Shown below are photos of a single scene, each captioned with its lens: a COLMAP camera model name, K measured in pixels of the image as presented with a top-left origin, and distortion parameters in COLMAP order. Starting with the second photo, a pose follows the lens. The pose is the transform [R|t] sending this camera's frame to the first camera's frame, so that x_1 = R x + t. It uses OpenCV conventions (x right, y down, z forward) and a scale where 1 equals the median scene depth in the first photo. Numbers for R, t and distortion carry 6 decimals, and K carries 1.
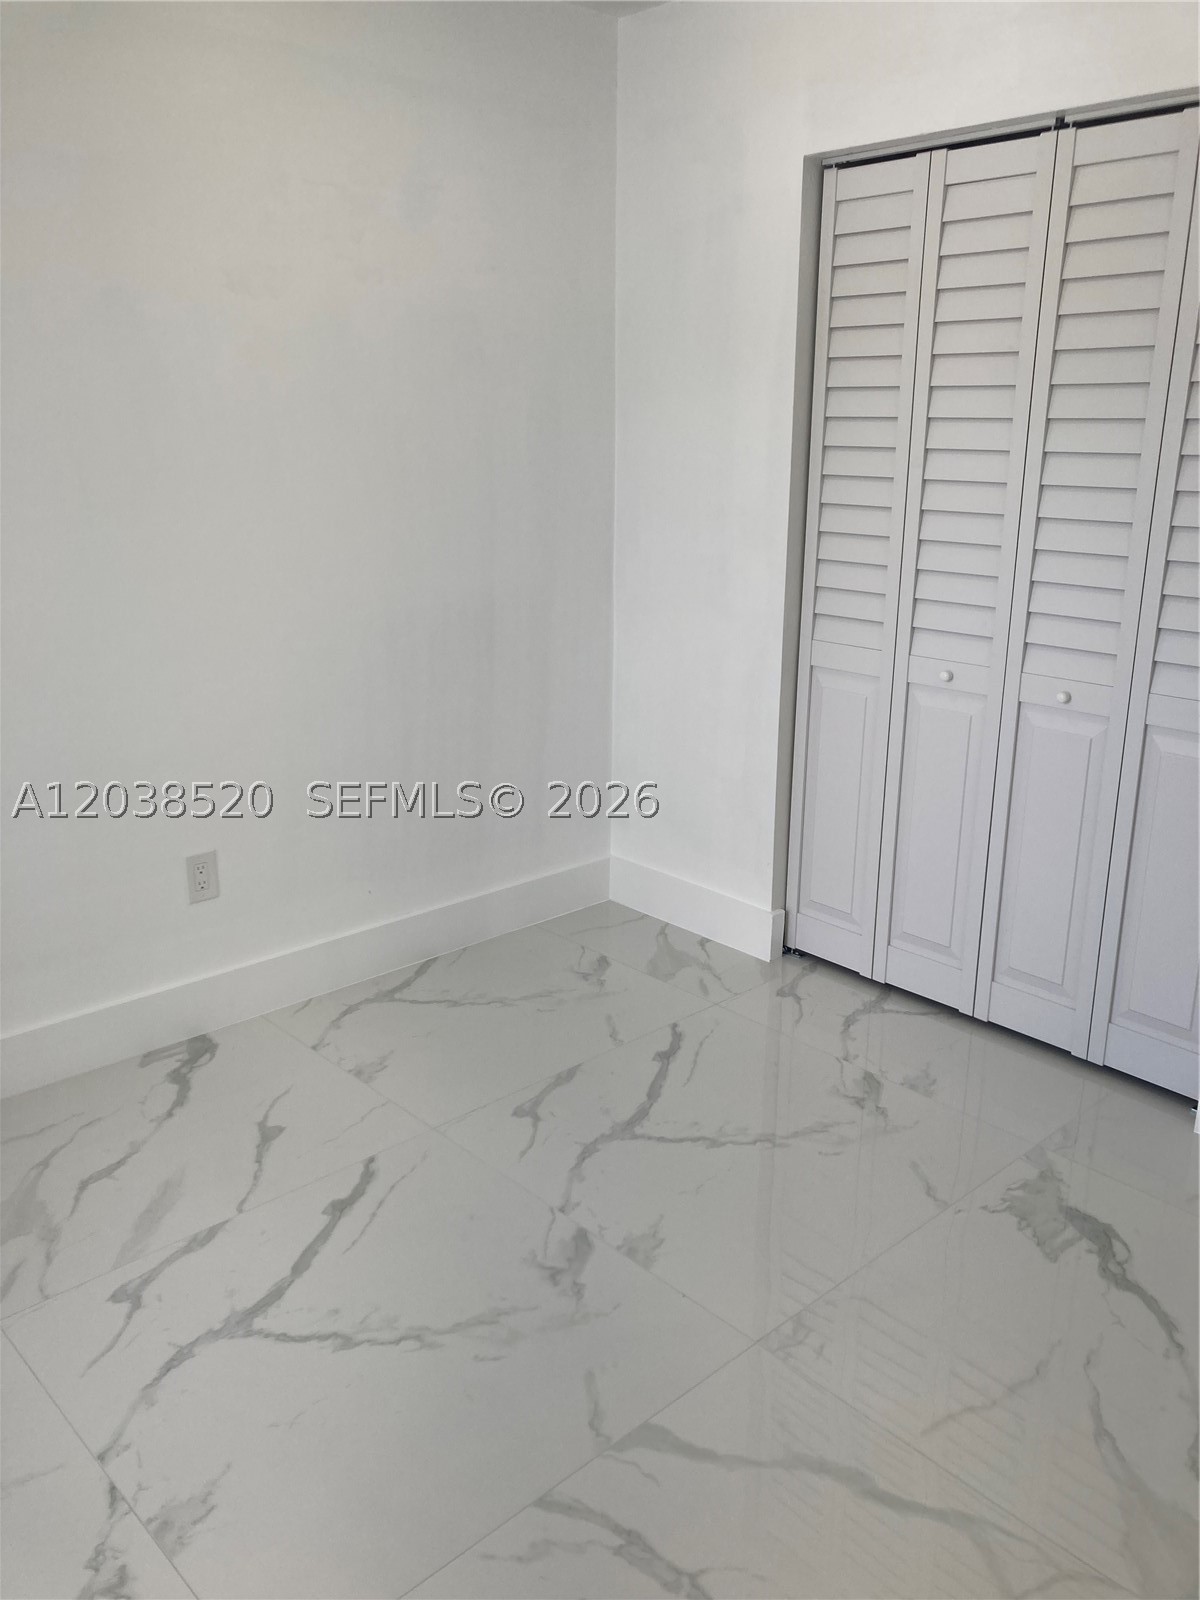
lens RADIAL K [[1303.4, 0, 592.2], [0, 1303.4, 811.0], [0, 0, 1]] dist [0.048541, 0.006789]
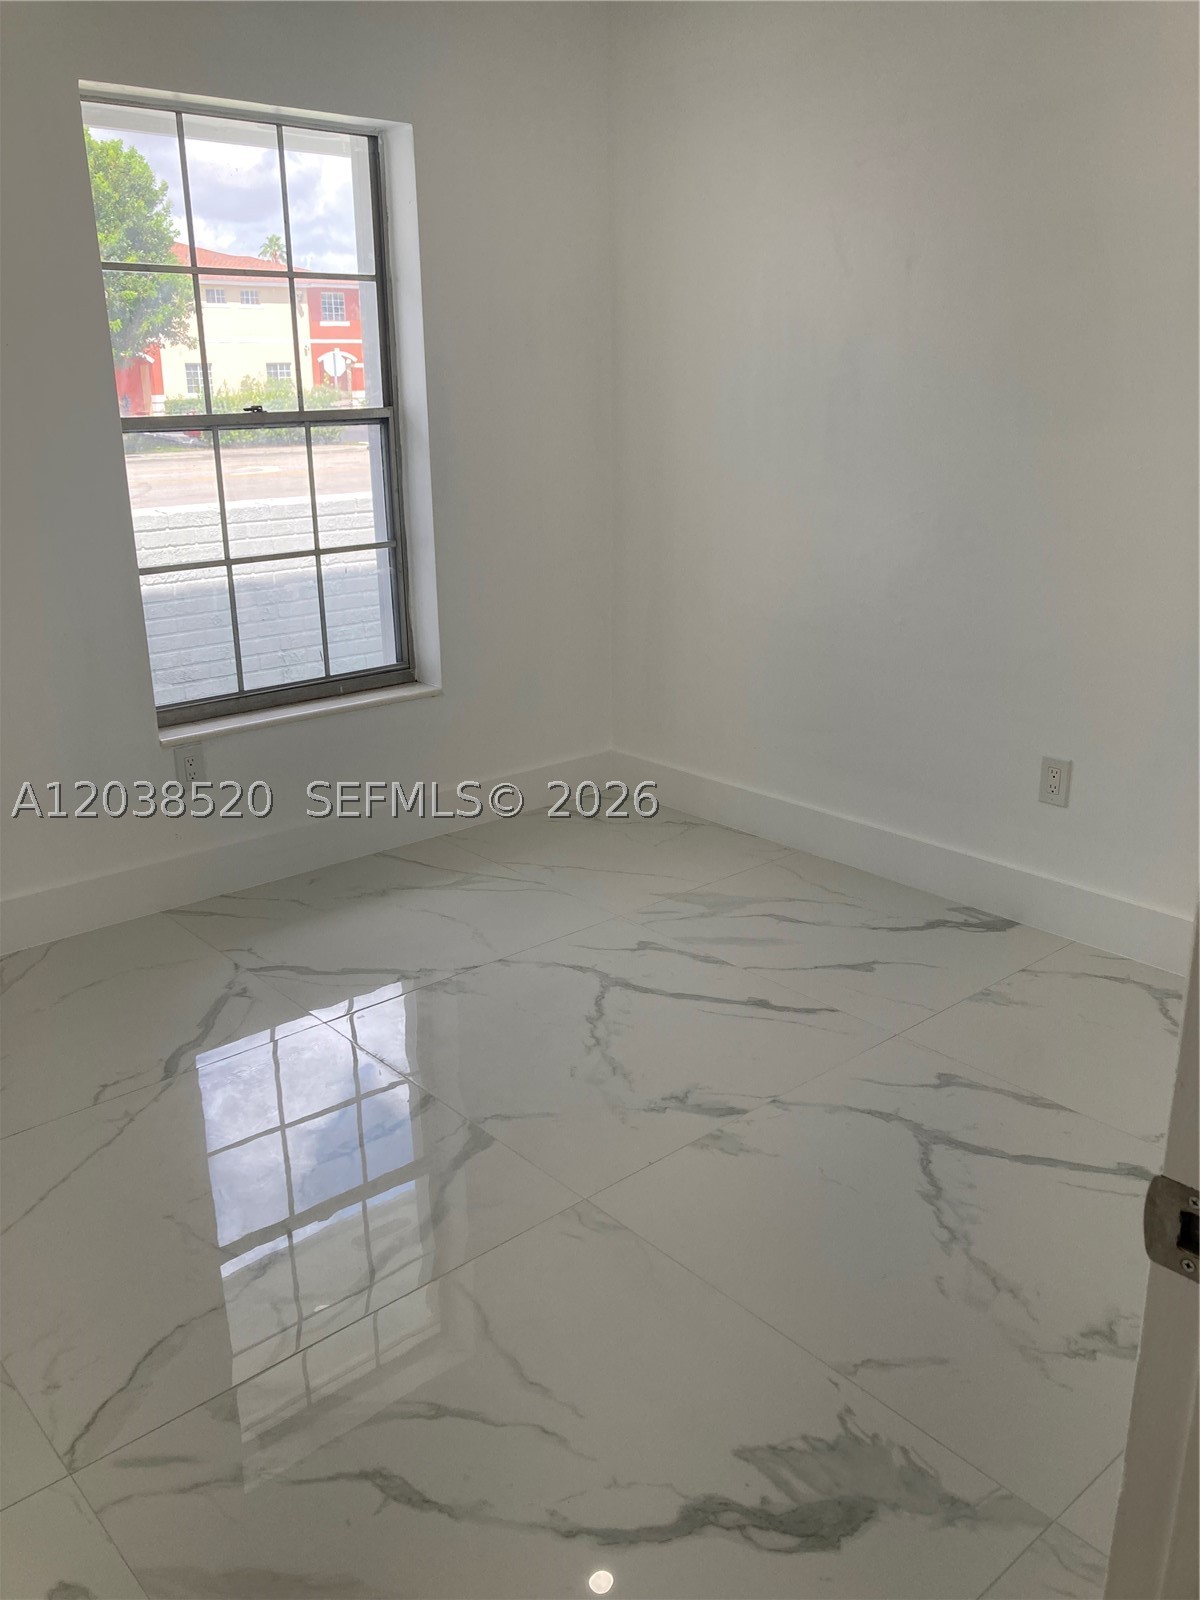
lens RADIAL K [[1303.2, 0, 593.5], [0, 1303.2, 798.7], [0, 0, 1]] dist [0.013310, 0.013524]
pose [[-0.030447, 0.300816, -0.953196, 0.898201], [-0.283308, 0.911932, 0.296843, -0.179555], [0.958545, 0.279086, 0.057458, 0.744019]]
